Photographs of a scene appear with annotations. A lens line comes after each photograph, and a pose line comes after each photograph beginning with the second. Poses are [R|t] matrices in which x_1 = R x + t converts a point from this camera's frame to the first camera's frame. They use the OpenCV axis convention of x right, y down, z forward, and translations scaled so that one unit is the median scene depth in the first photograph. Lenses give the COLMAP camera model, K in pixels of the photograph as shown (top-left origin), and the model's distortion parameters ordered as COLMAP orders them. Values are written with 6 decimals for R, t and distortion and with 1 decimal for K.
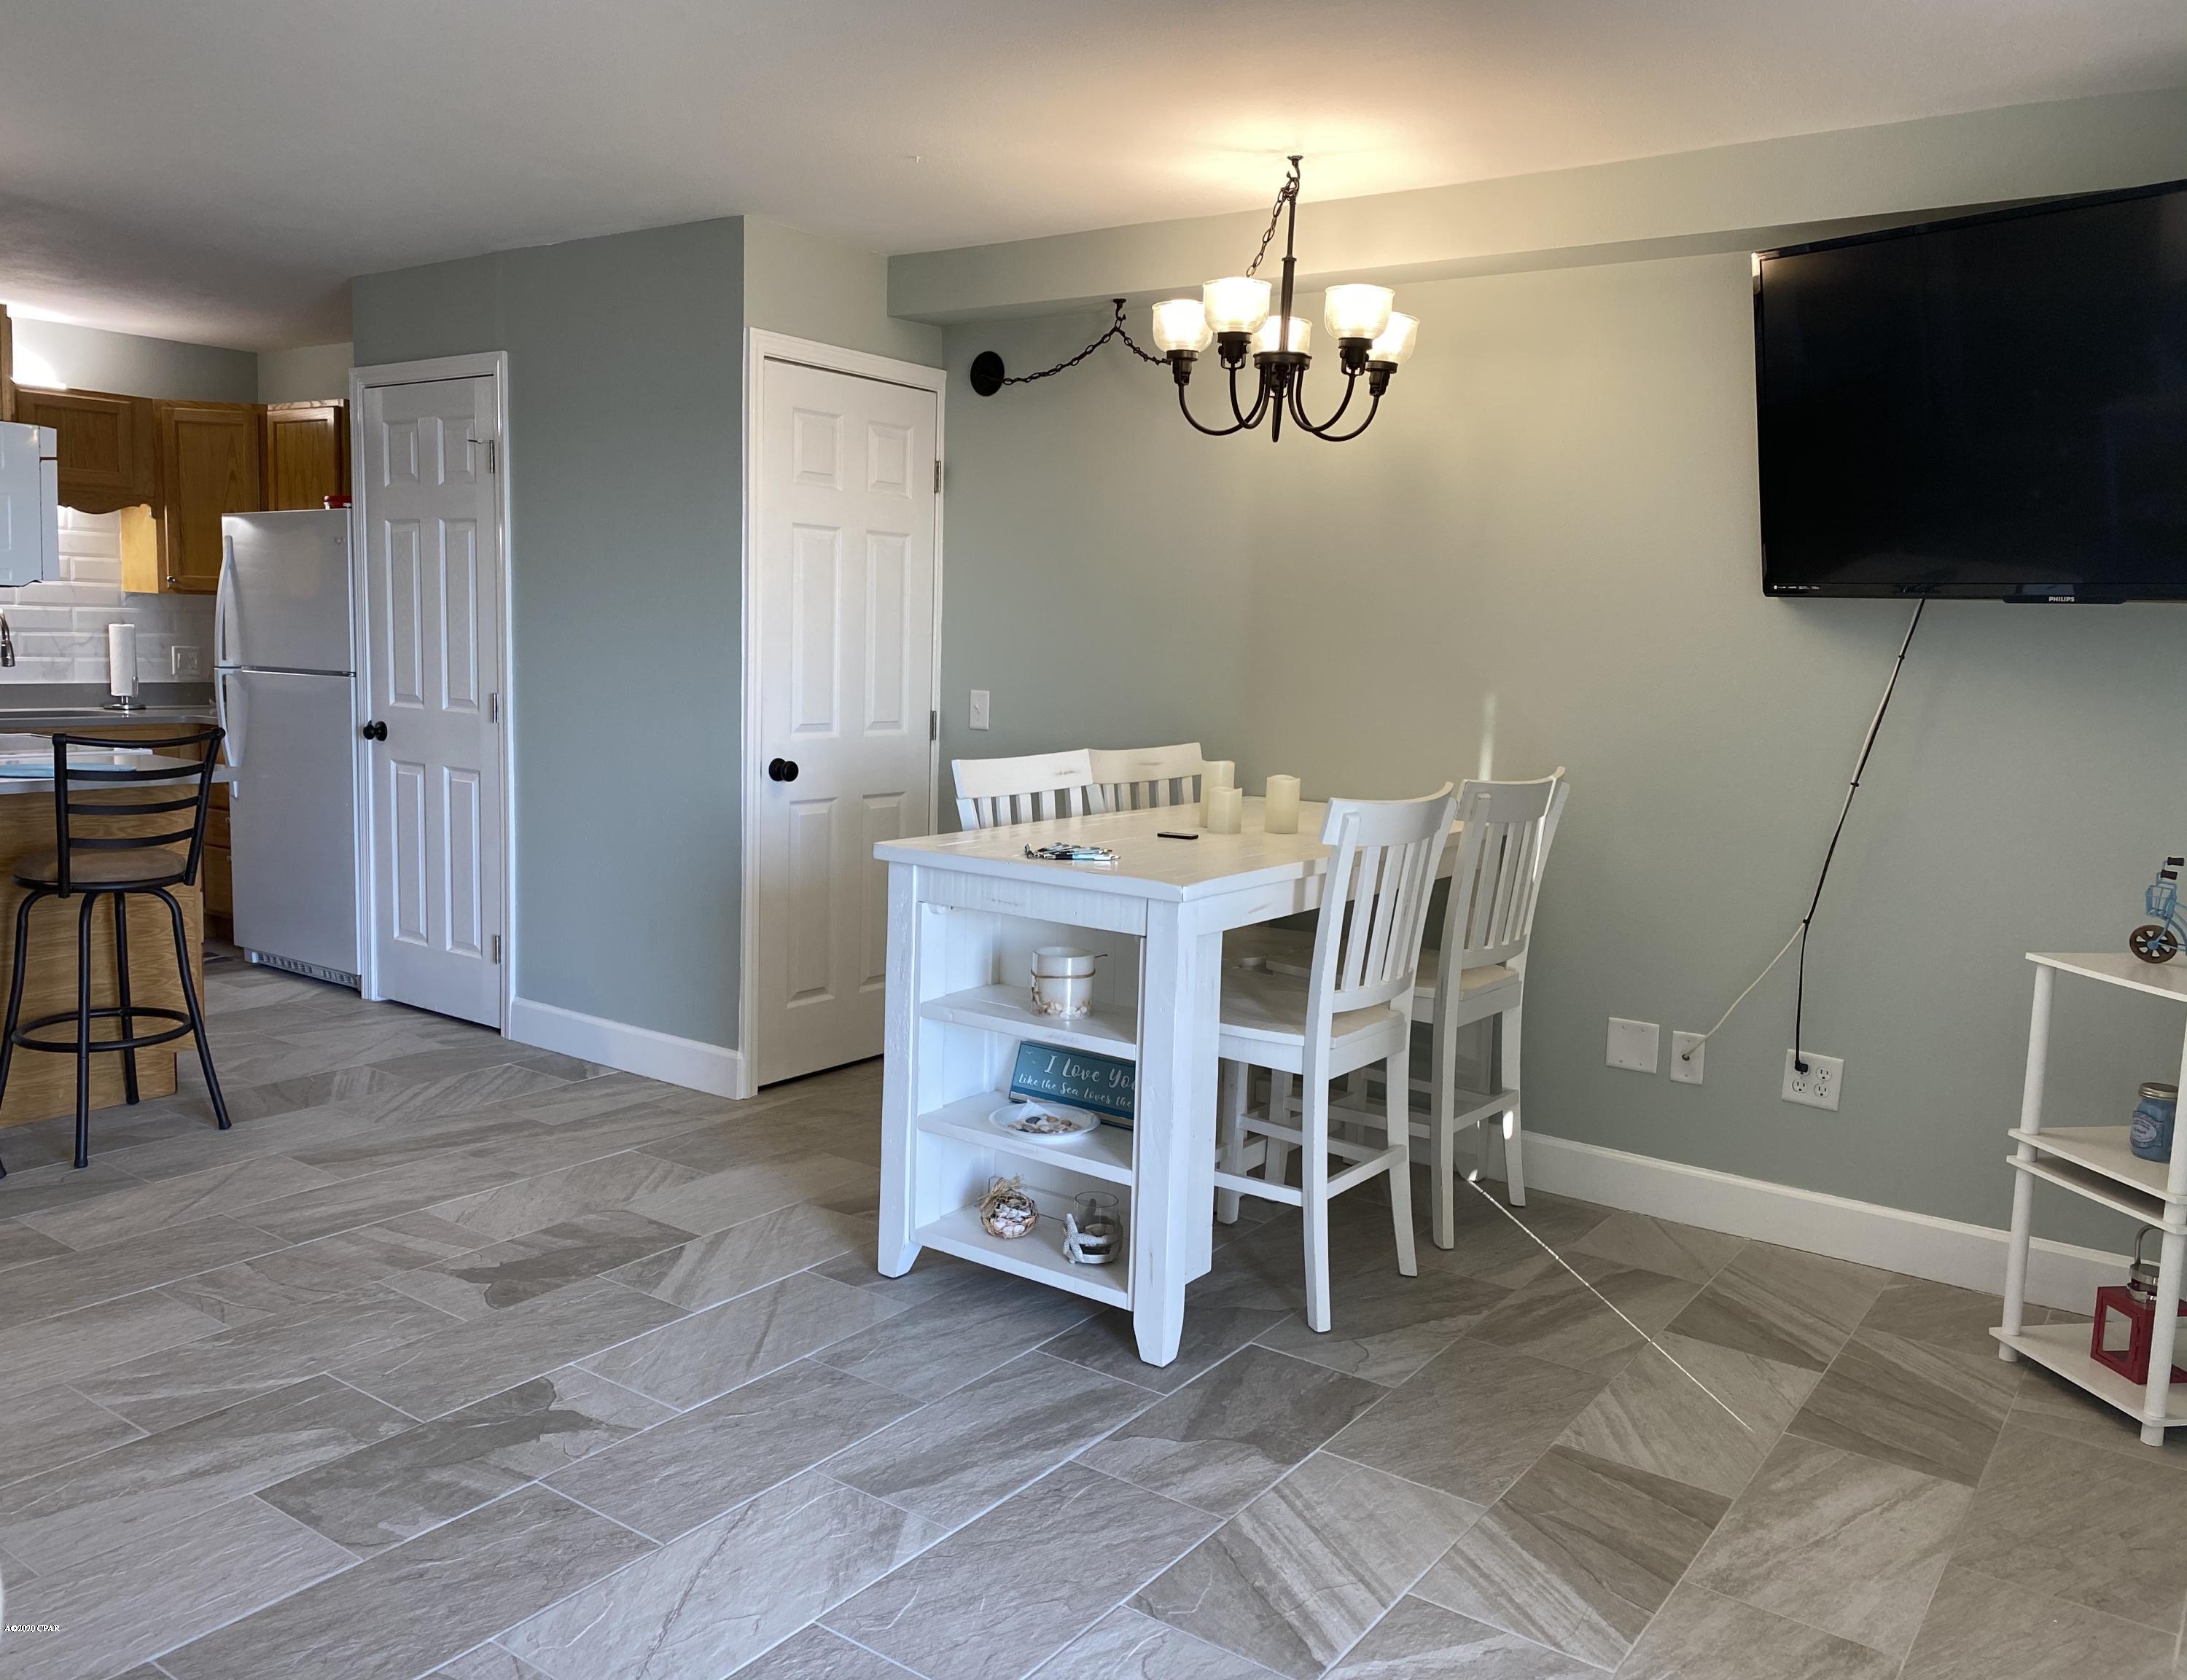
lens RADIAL K [[1711.6, 0, 1070.7], [0, 1711.6, 841.1], [0, 0, 1]] dist [0.052340, -0.053829]
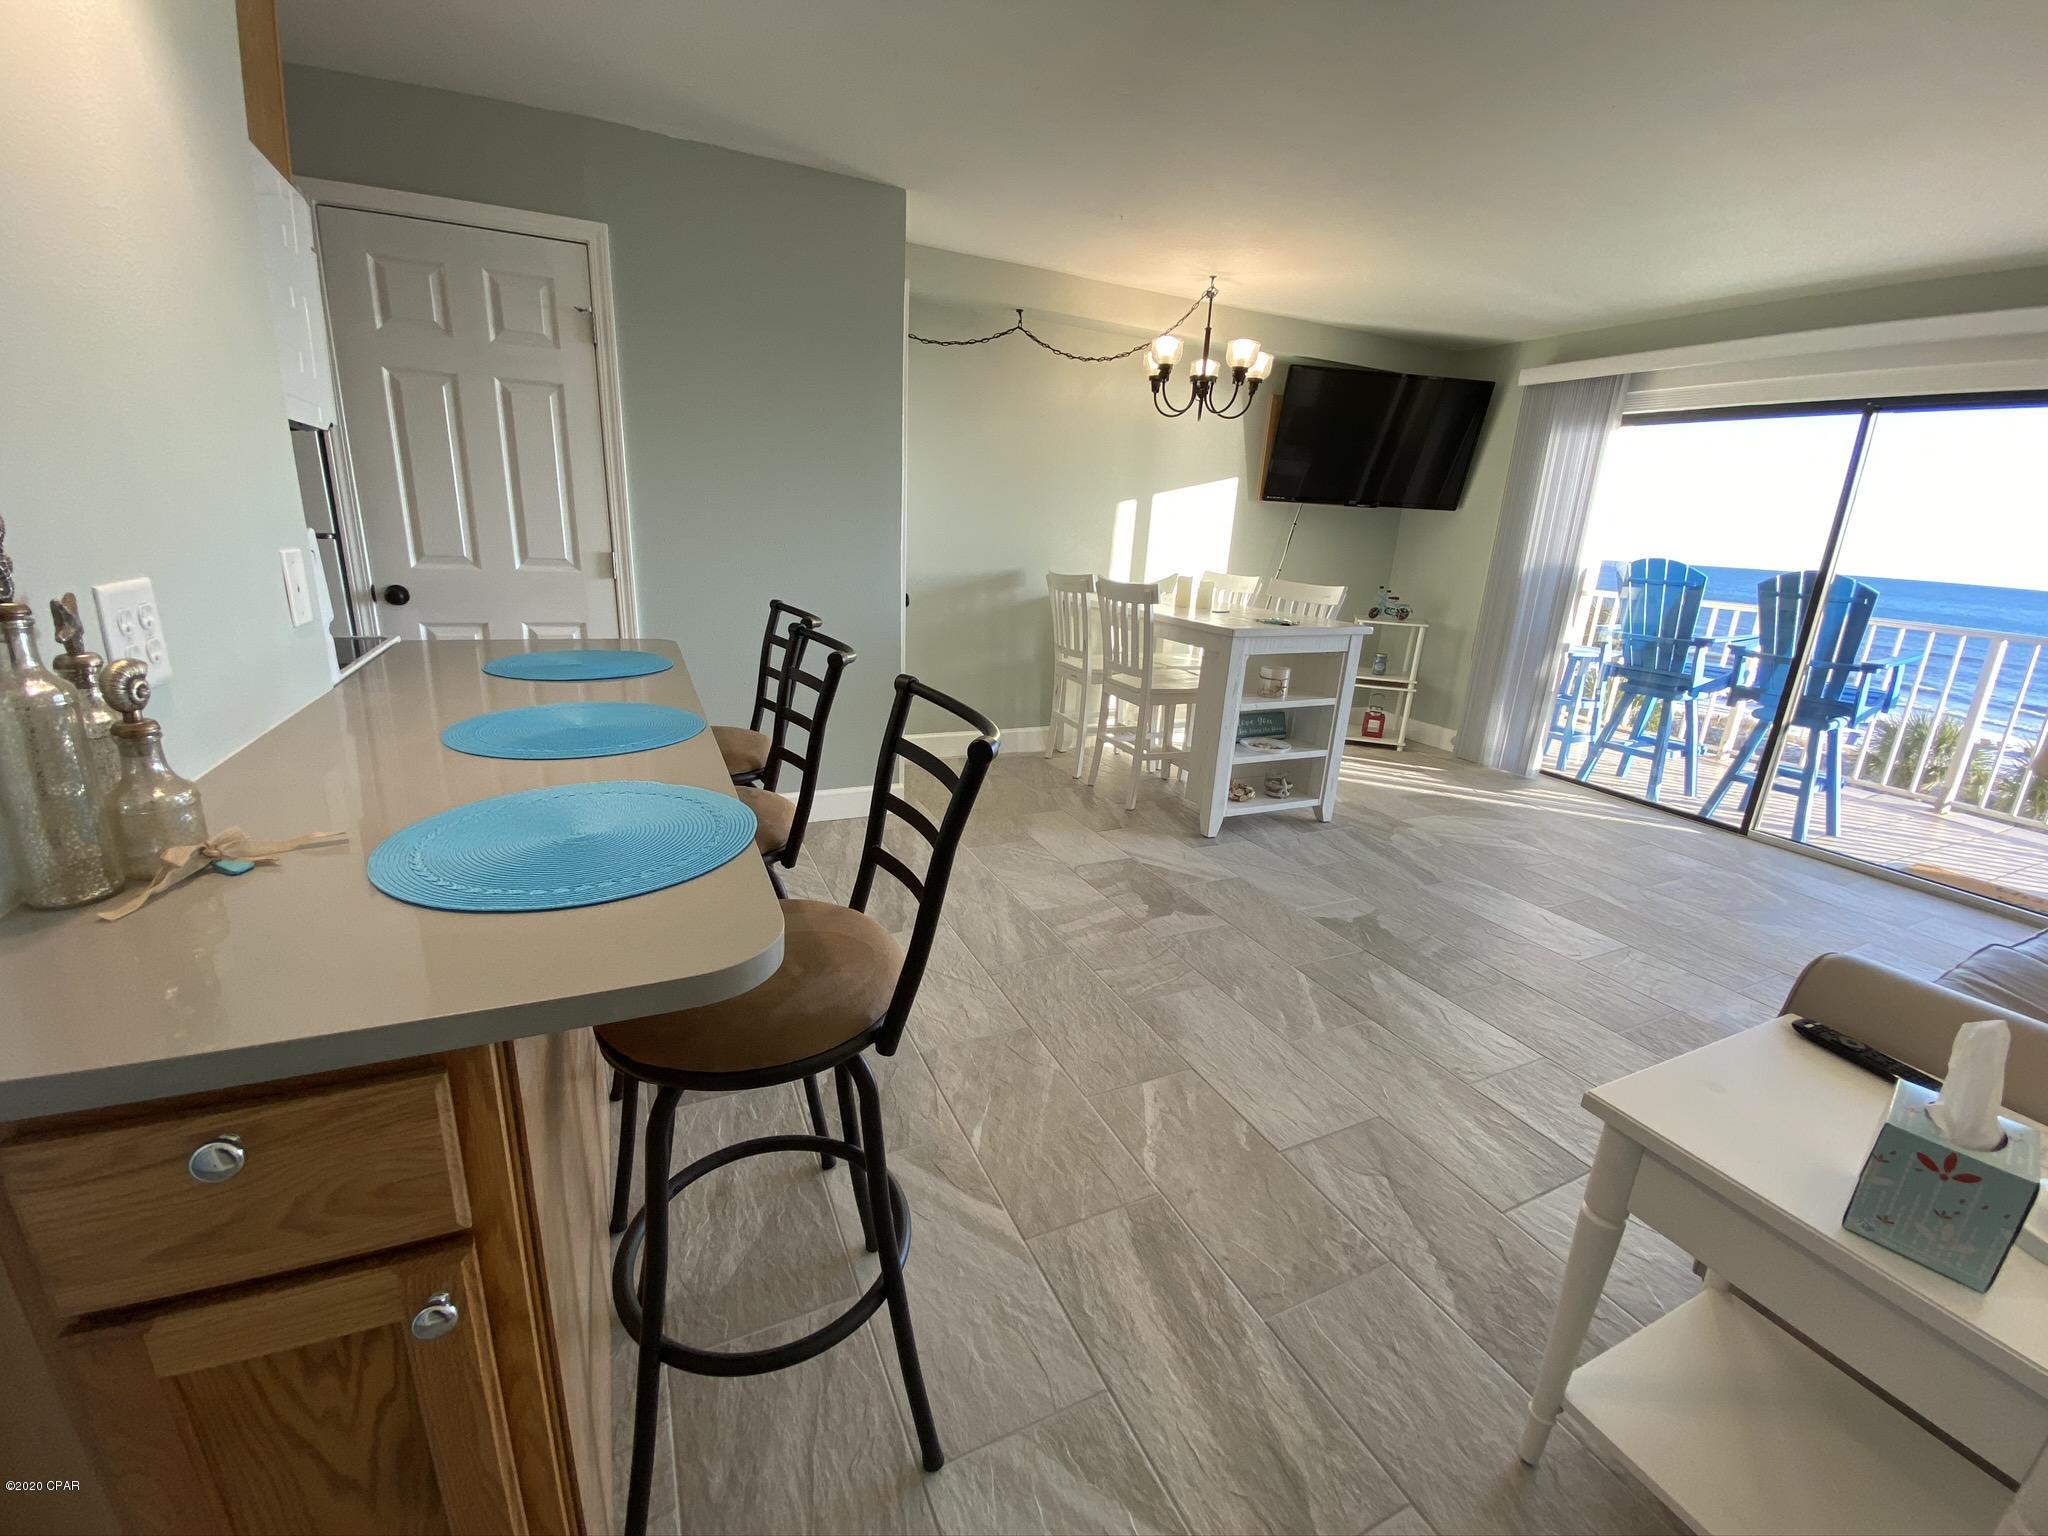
lens RADIAL K [[824.6, 0, 1017.6], [0, 824.6, 752.4], [0, 0, 1]] dist [0.008438, -0.011376]
pose [[0.493805, -0.241648, 0.835322, -0.952001], [0.075975, 0.968928, 0.235385, -0.088944], [-0.866248, -0.052771, 0.496820, 0.666978]]
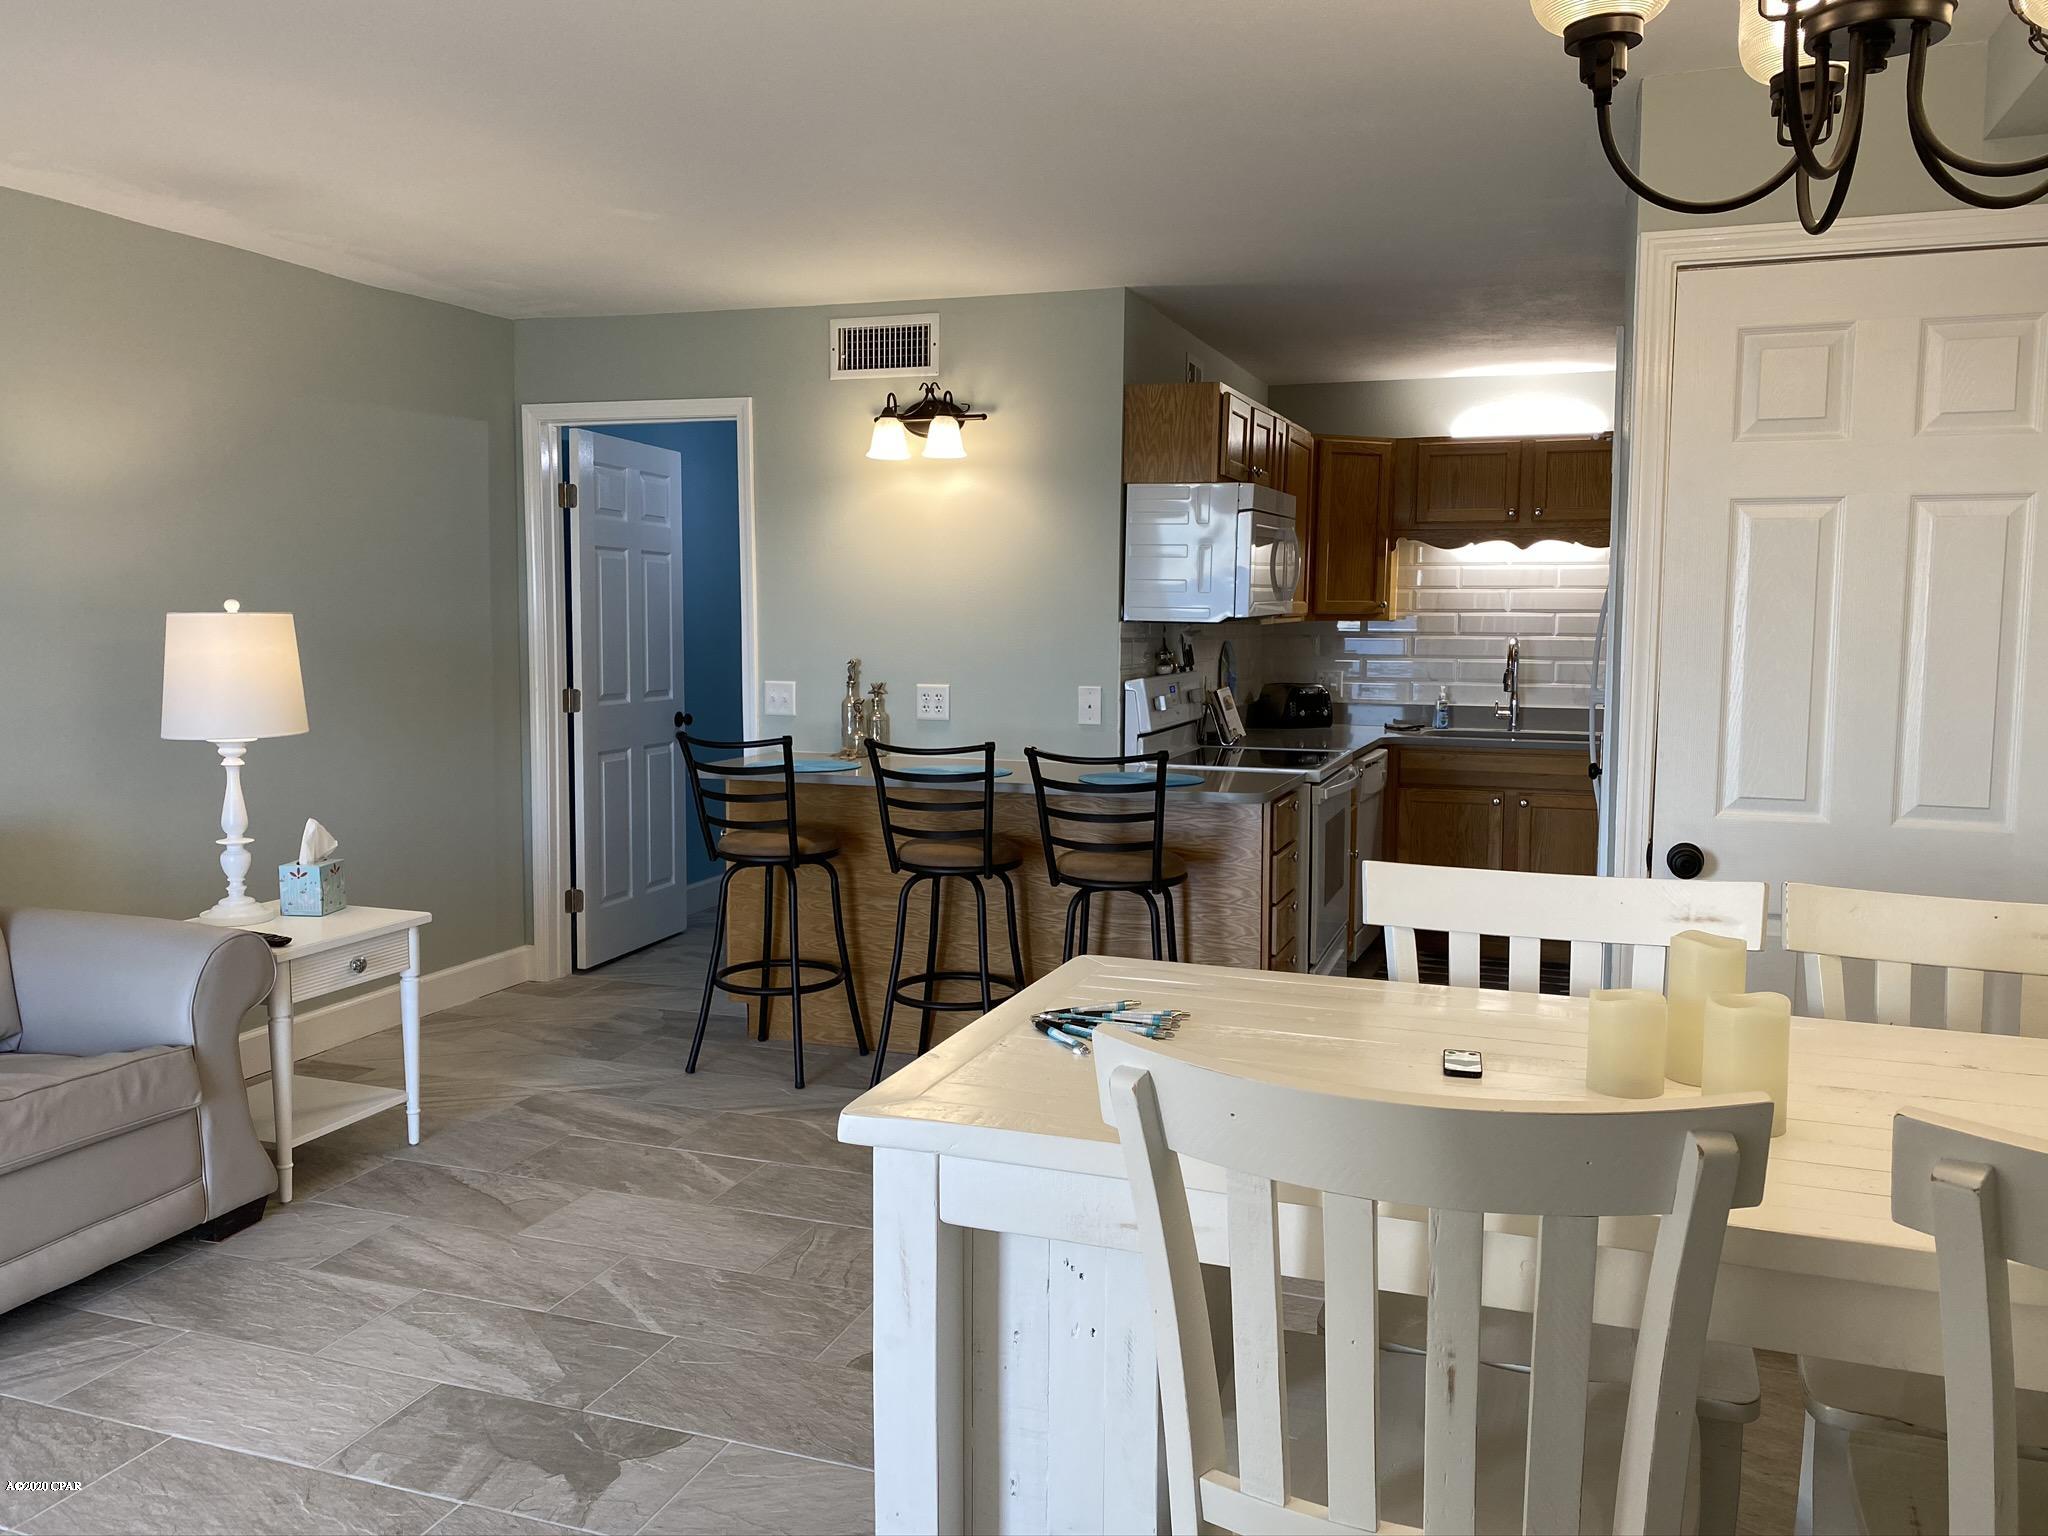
lens RADIAL K [[1558.5, 0, 1031.0], [0, 1558.5, 750.0], [0, 0, 1]] dist [0.028463, -0.030377]
pose [[0.272003, 0.055409, -0.960700, 0.443050], [-0.116645, 0.992878, 0.024239, -0.087060], [0.955201, 0.105468, 0.276529, 0.716123]]
